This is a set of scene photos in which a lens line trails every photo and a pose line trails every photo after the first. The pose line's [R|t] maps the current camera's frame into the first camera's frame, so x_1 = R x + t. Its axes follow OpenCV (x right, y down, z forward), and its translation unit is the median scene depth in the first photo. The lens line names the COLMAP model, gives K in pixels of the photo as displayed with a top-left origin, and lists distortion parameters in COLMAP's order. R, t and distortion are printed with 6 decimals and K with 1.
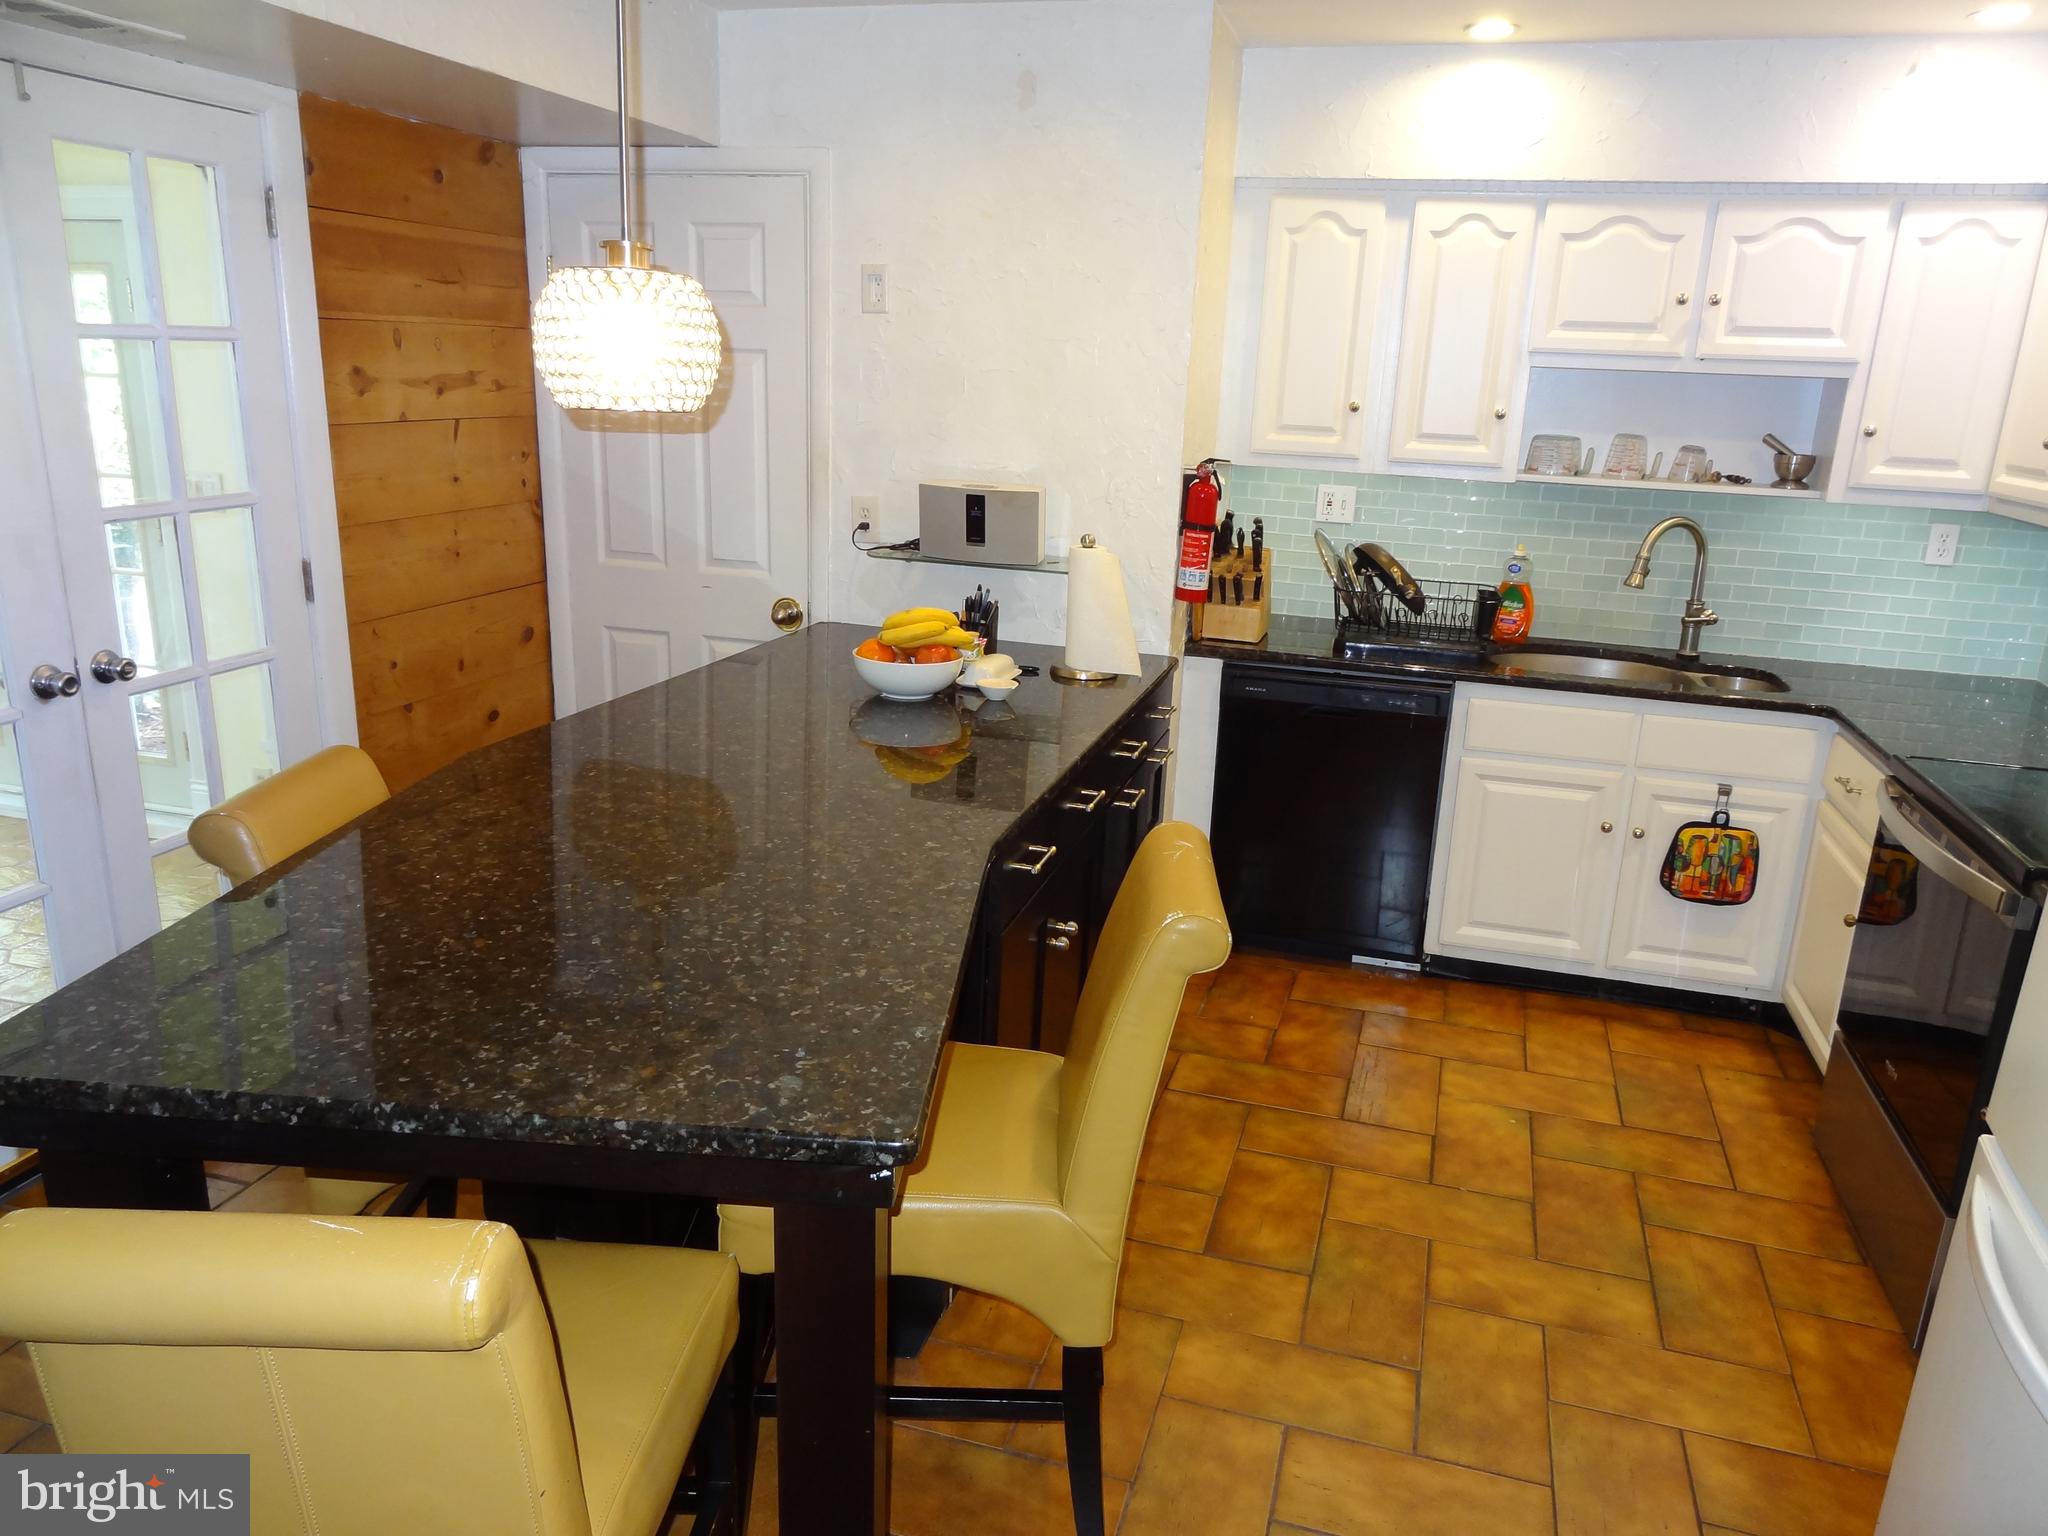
lens RADIAL K [[1441.5, 0, 1009.1], [0, 1441.5, 770.2], [0, 0, 1]] dist [-0.009785, 0.014960]
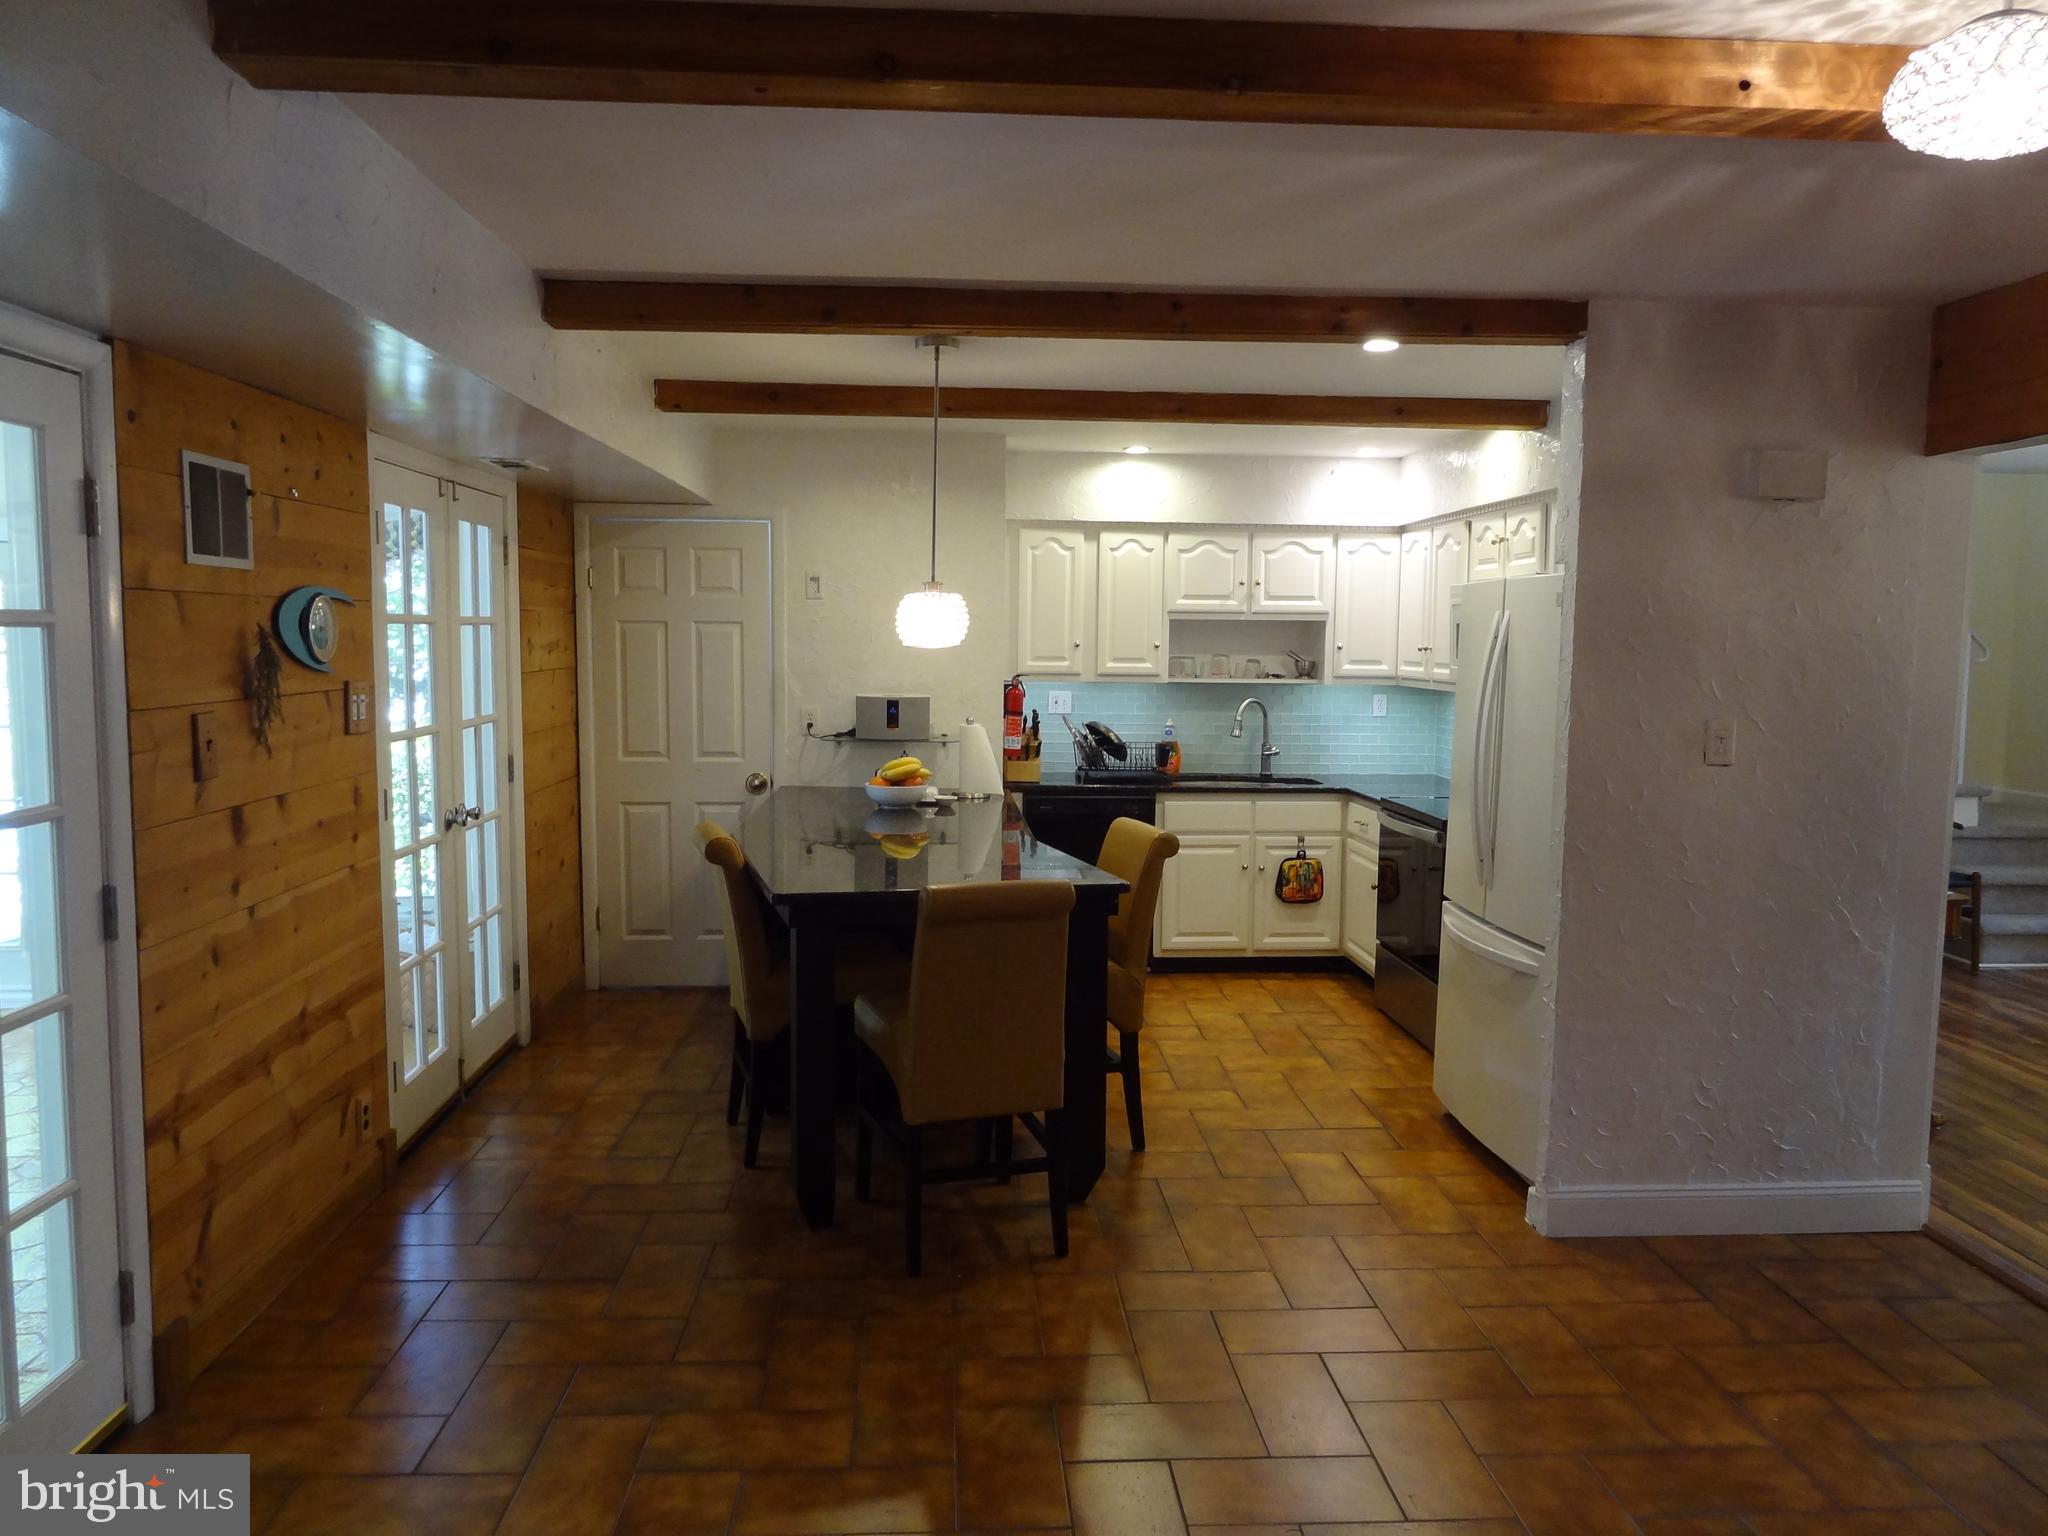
lens RADIAL K [[1441.5, 0, 1018.1], [0, 1441.5, 771.6], [0, 0, 1]] dist [-0.009785, 0.014960]
pose [[0.940268, -0.061474, 0.334839, -0.441529], [0.118777, 0.980994, -0.153438, 0.164750], [-0.319043, 0.184044, 0.929699, -0.595239]]
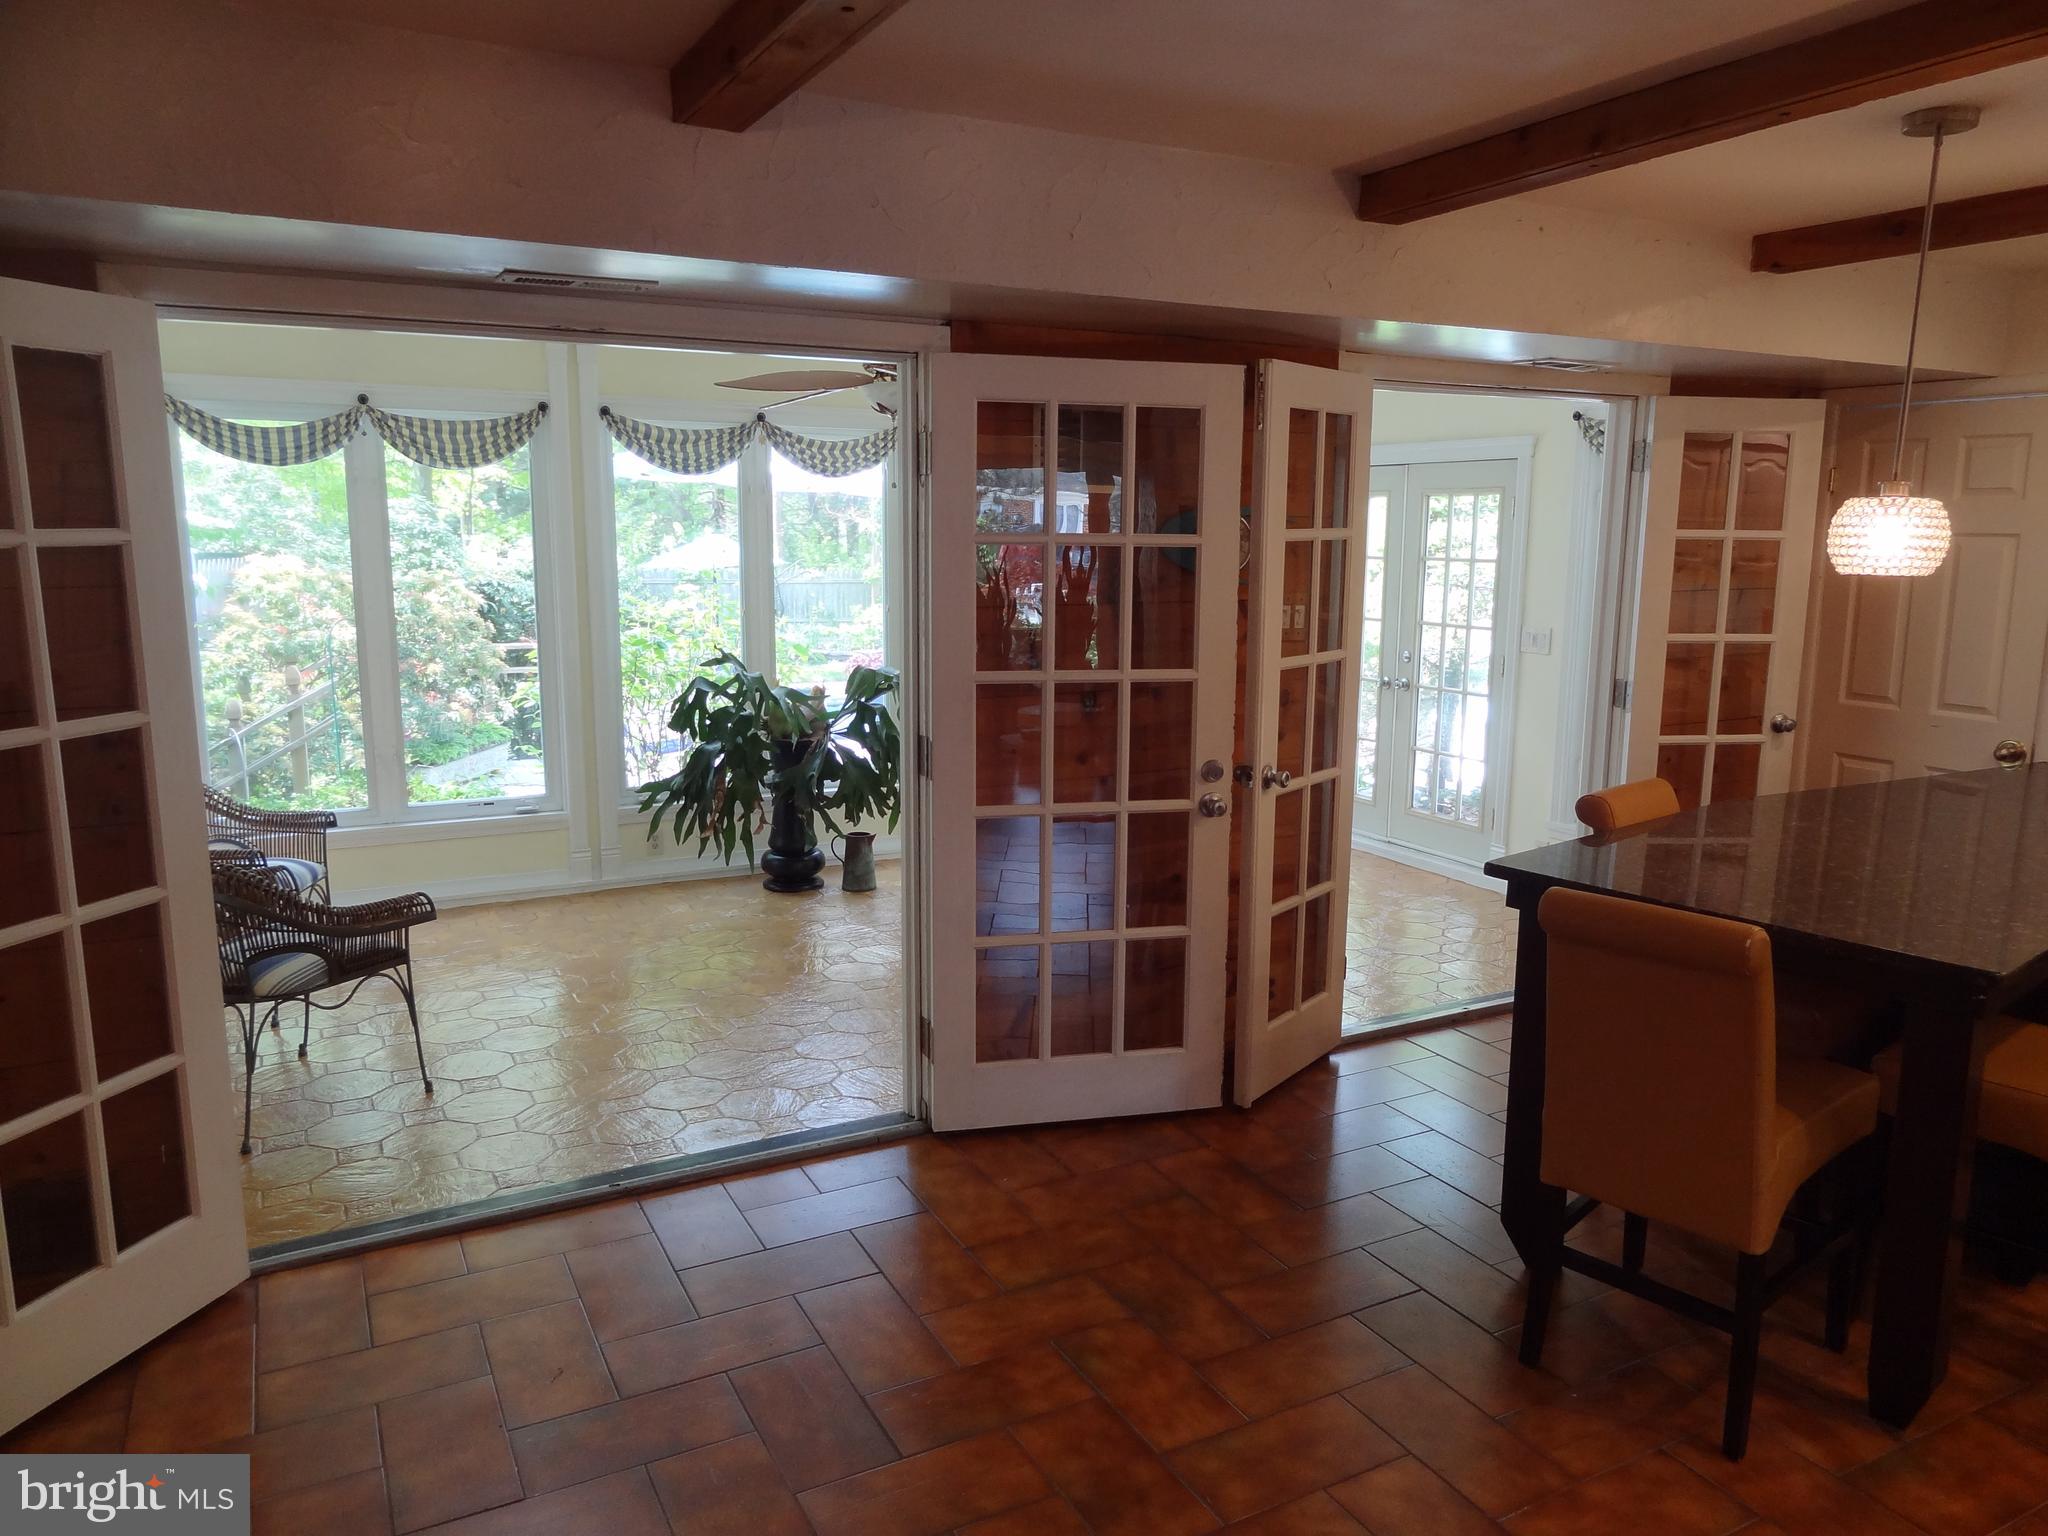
lens RADIAL K [[1441.5, 0, 1031.4], [0, 1441.5, 773.3], [0, 0, 1]] dist [-0.009785, 0.014960]
pose [[0.708223, 0.096844, -0.699315, 0.110149], [-0.179635, 0.982665, -0.045839, 0.111557], [0.682753, 0.158086, 0.713343, -0.404166]]
